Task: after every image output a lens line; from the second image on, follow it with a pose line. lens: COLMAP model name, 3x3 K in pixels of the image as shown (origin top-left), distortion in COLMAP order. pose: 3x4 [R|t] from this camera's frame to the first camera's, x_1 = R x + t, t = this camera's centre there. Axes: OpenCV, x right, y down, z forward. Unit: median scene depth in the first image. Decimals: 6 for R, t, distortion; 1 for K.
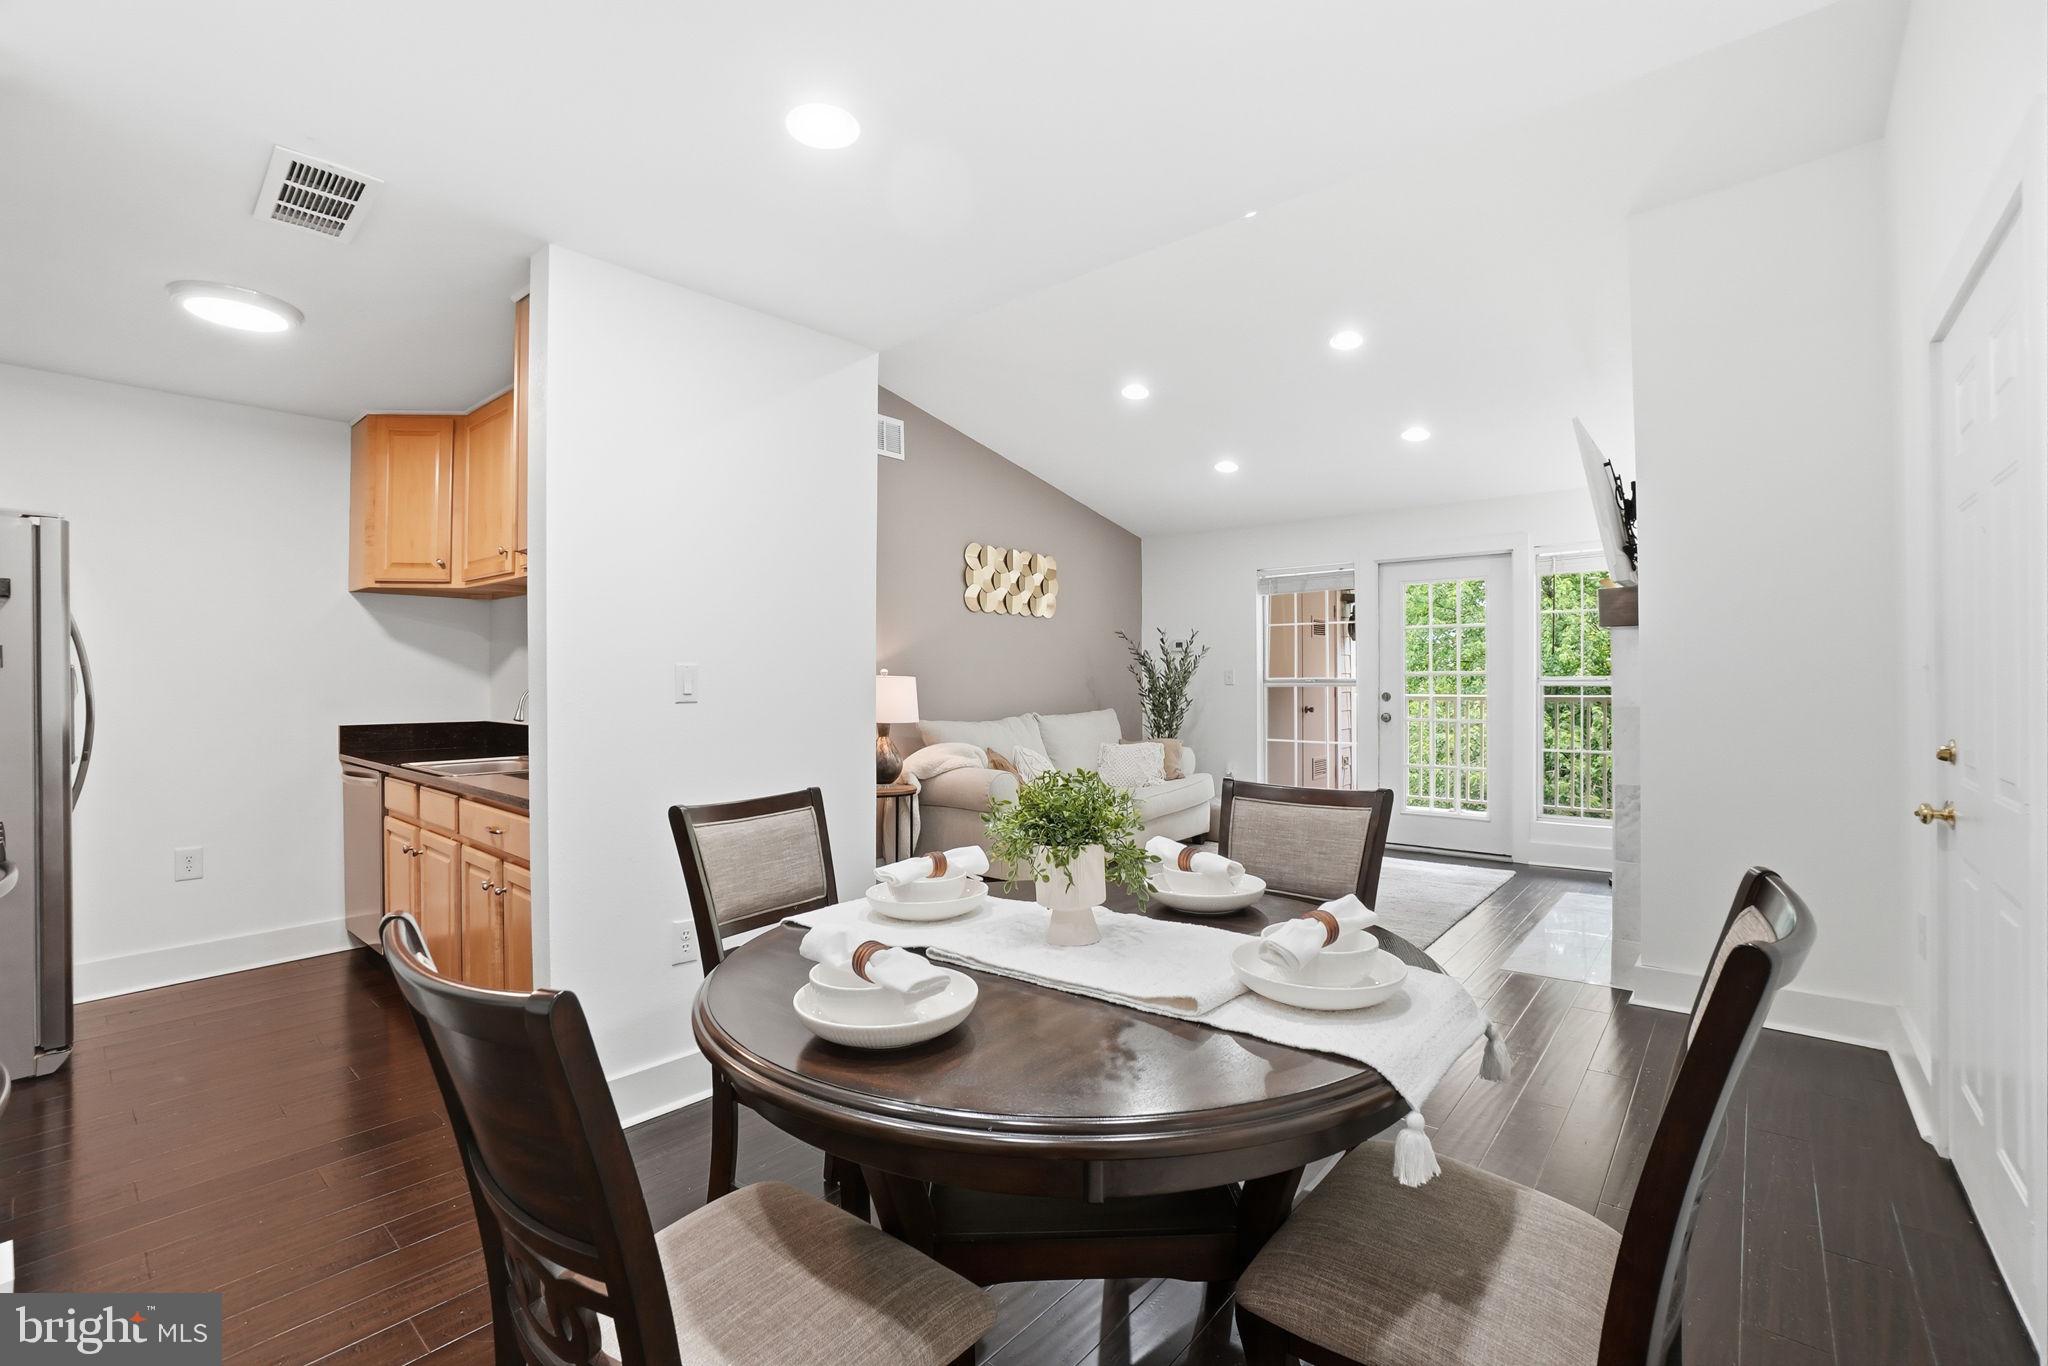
lens RADIAL K [[910.8, 0, 1023.1], [0, 910.8, 675.7], [0, 0, 1]] dist [-0.066223, 0.027027]
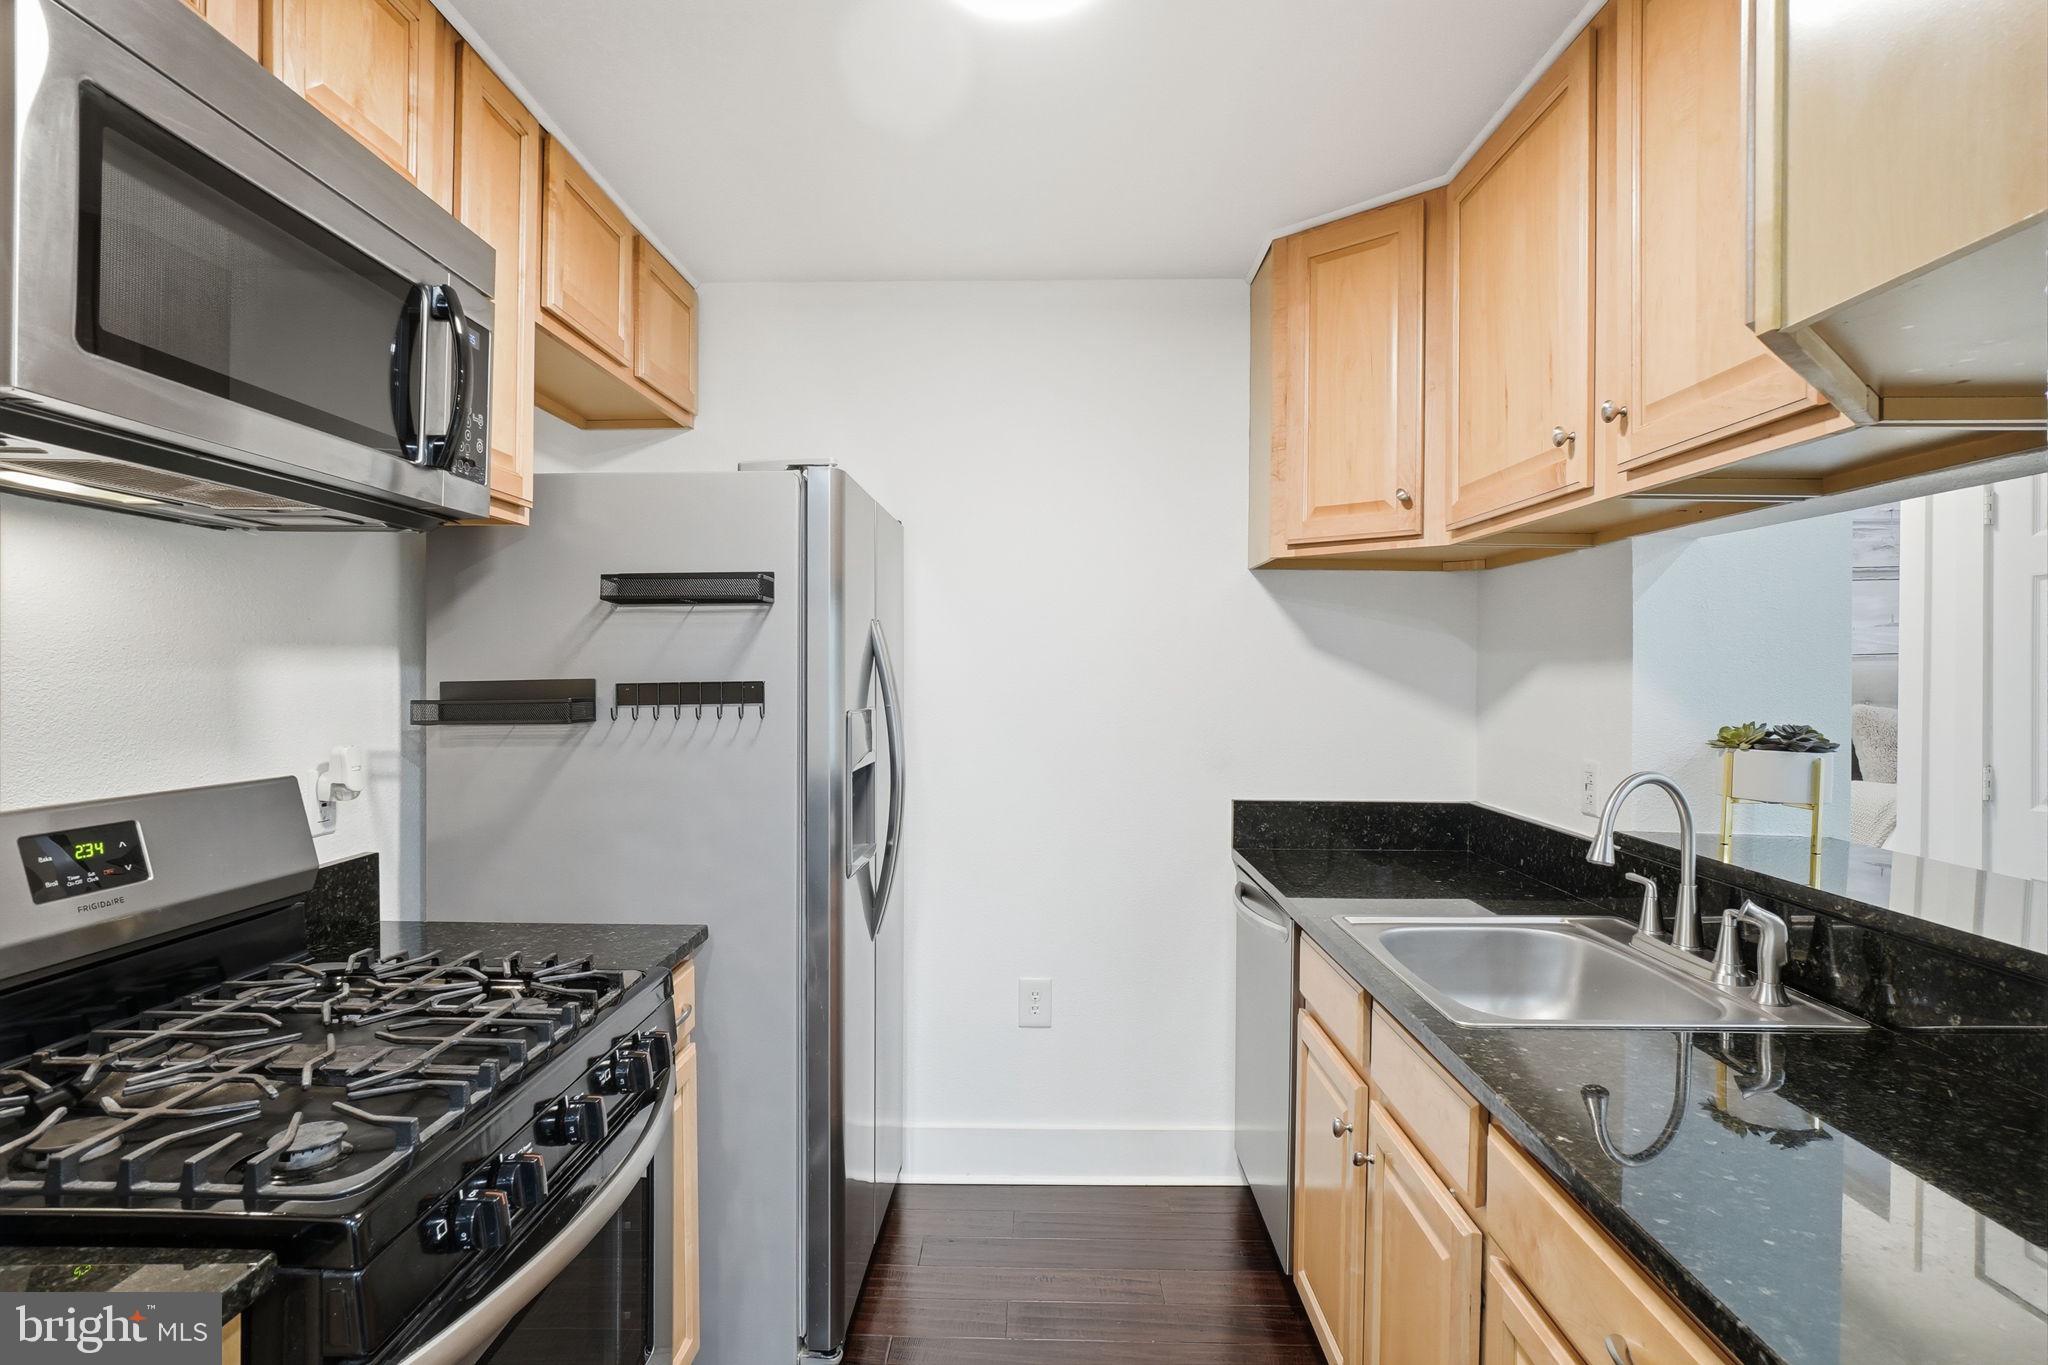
lens RADIAL K [[910.8, 0, 1023.1], [0, 910.8, 675.2], [0, 0, 1]] dist [-0.066223, 0.027027]
pose [[0.612714, 0.012942, -0.790199, -0.185591], [-0.003516, 0.999901, 0.013650, -0.016490], [0.790297, -0.005585, 0.612699, 0.251692]]
